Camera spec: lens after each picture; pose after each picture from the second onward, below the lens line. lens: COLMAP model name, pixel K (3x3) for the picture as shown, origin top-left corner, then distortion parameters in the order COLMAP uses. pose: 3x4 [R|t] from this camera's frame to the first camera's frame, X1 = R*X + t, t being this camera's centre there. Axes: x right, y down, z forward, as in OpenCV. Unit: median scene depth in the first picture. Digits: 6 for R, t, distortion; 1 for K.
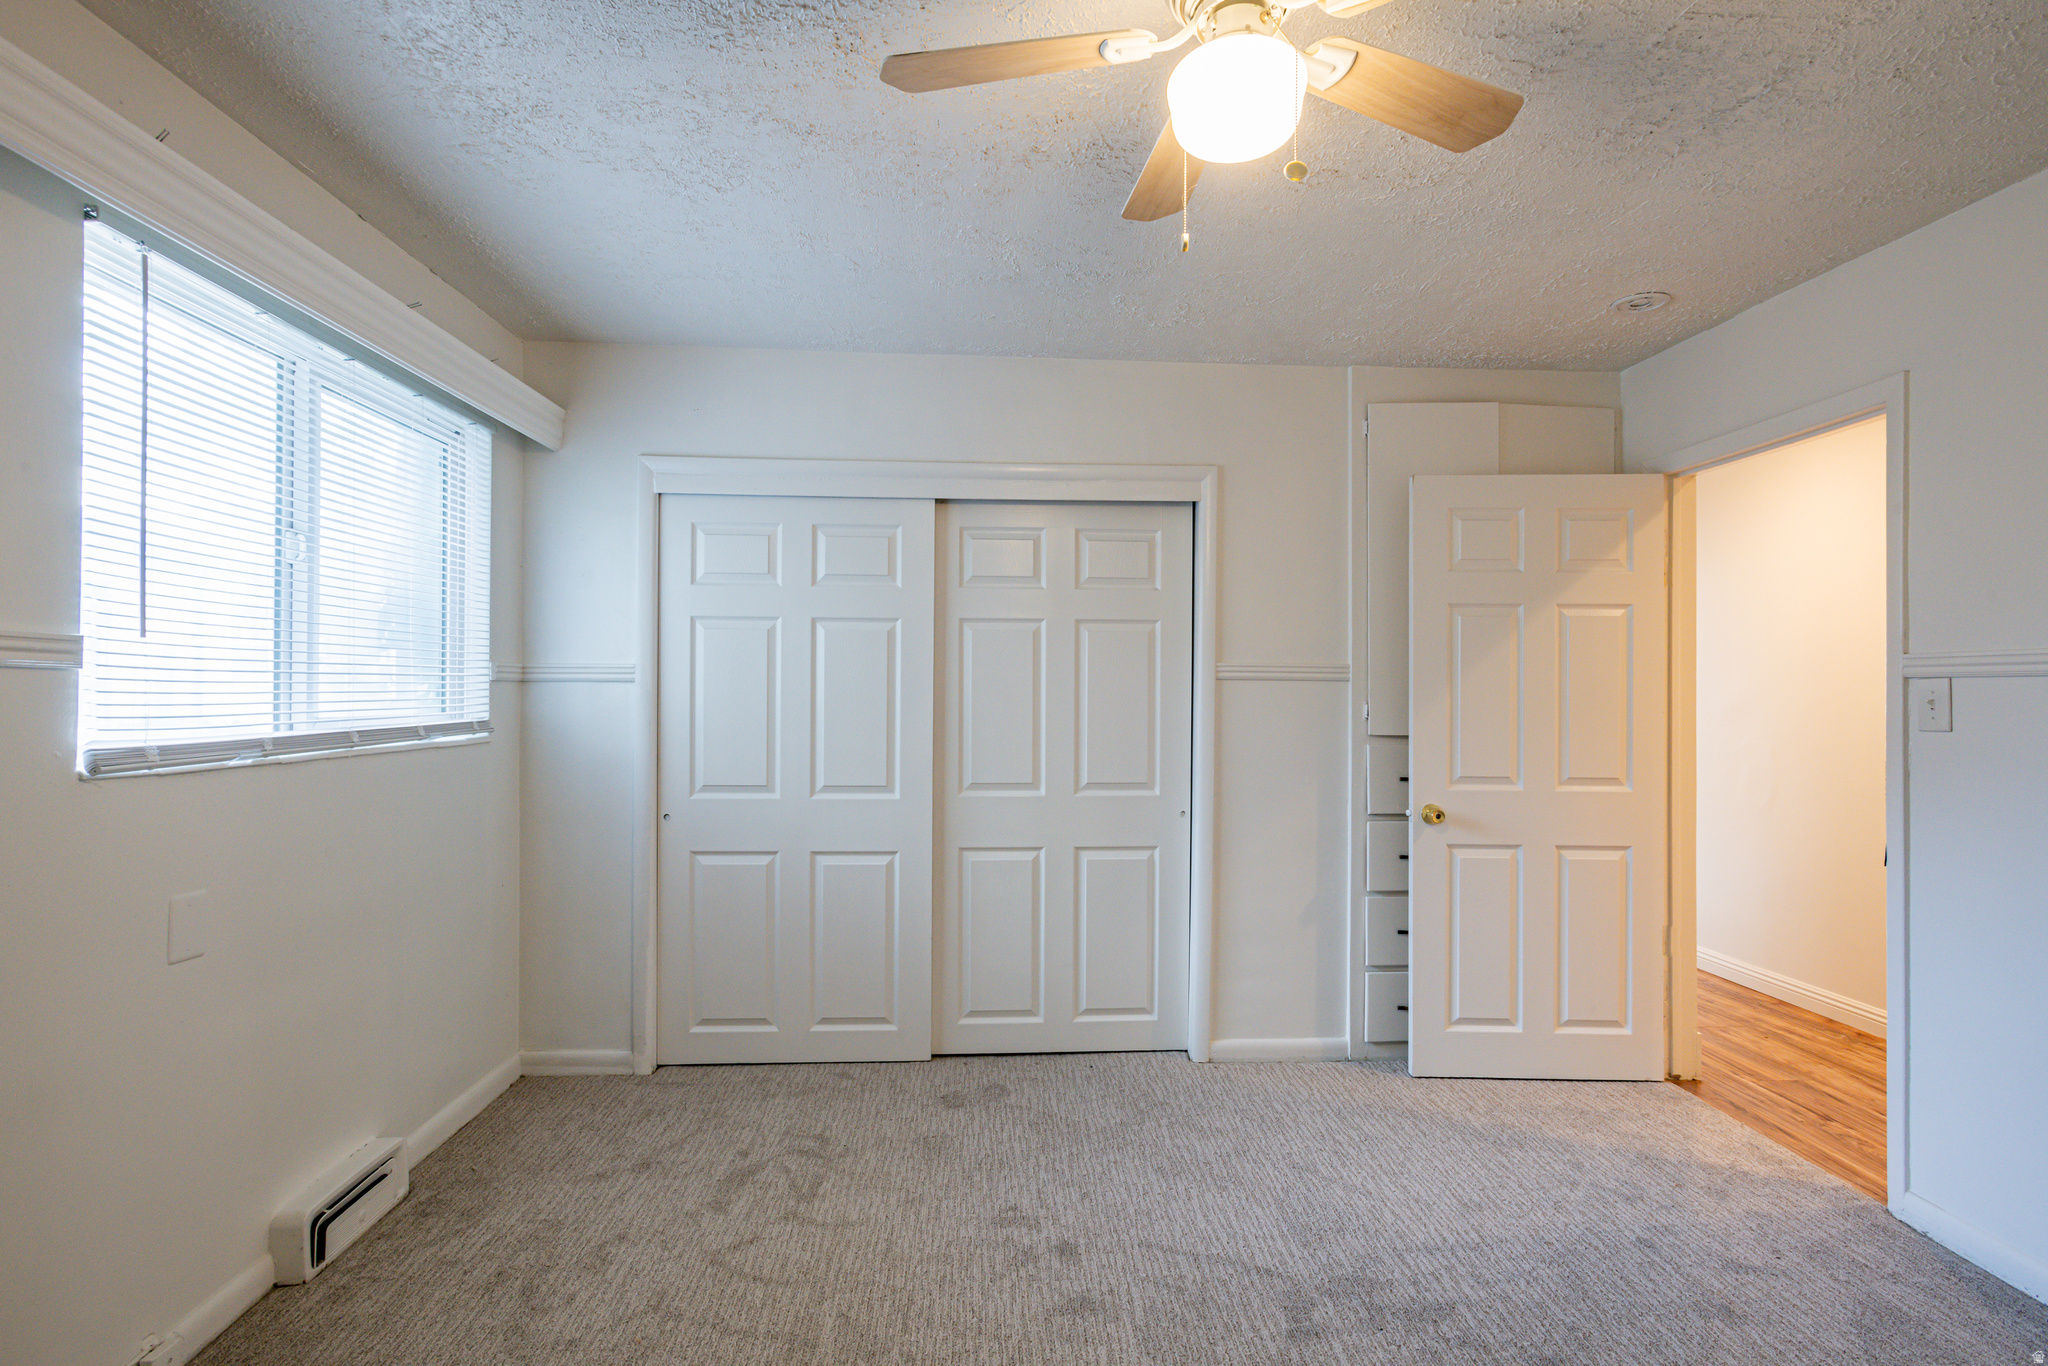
lens RADIAL K [[995.4, 0, 1032.9], [0, 995.4, 696.8], [0, 0, 1]] dist [0.000430, -0.000195]
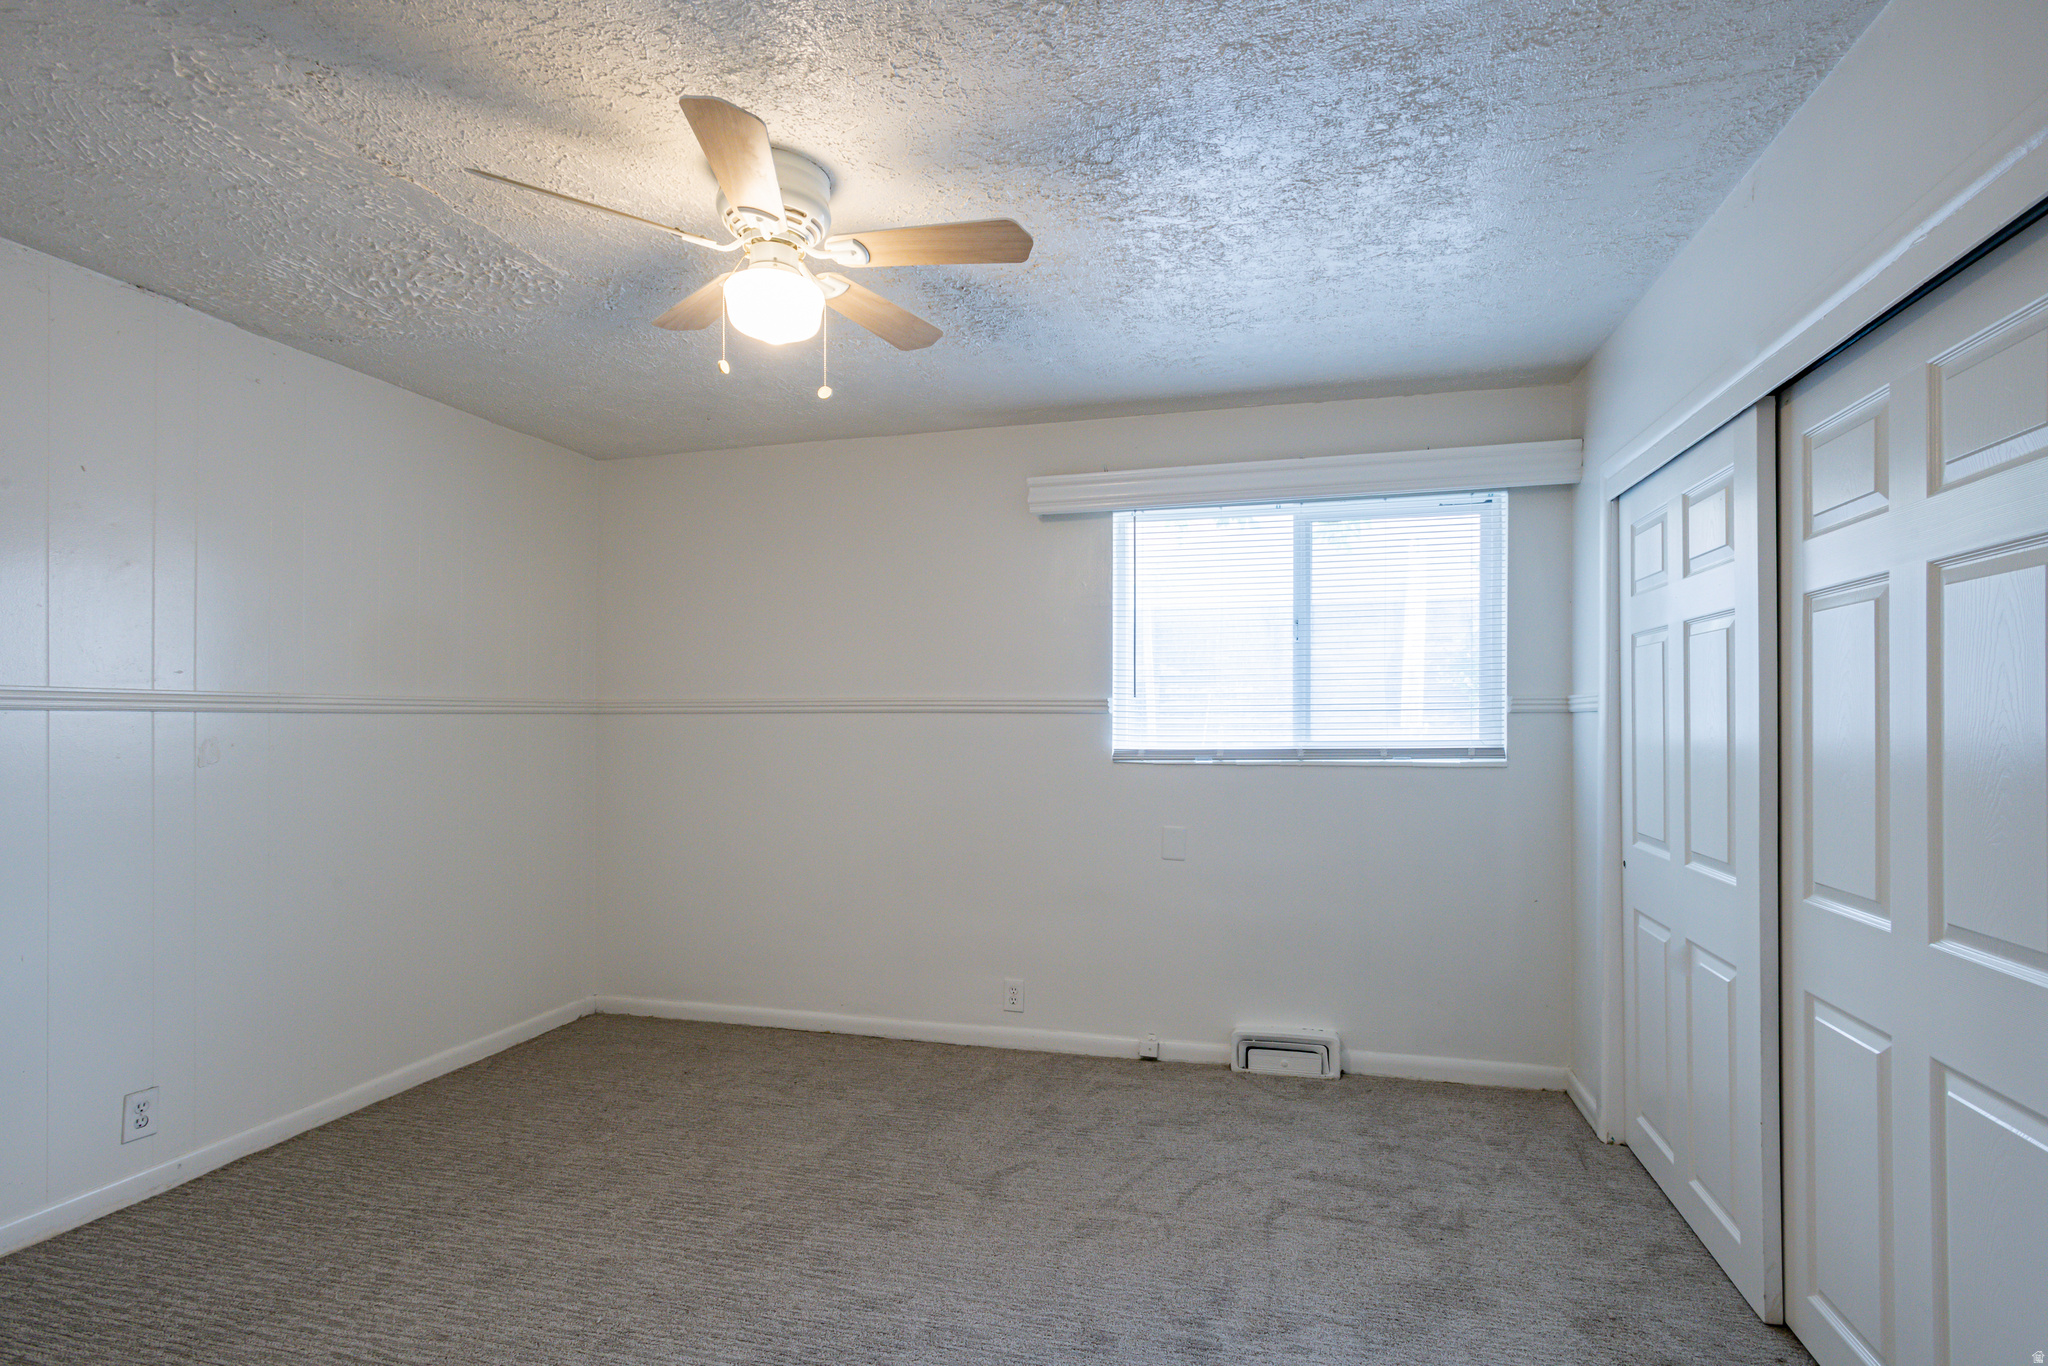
lens RADIAL K [[995.4, 0, 1018.4], [0, 995.4, 700.9], [0, 0, 1]] dist [0.000430, -0.000195]
pose [[-0.345968, -0.025558, -0.937898, 0.829786], [-0.003056, 0.999654, -0.026114, 0.001403], [0.938241, -0.006168, -0.345927, 1.026329]]
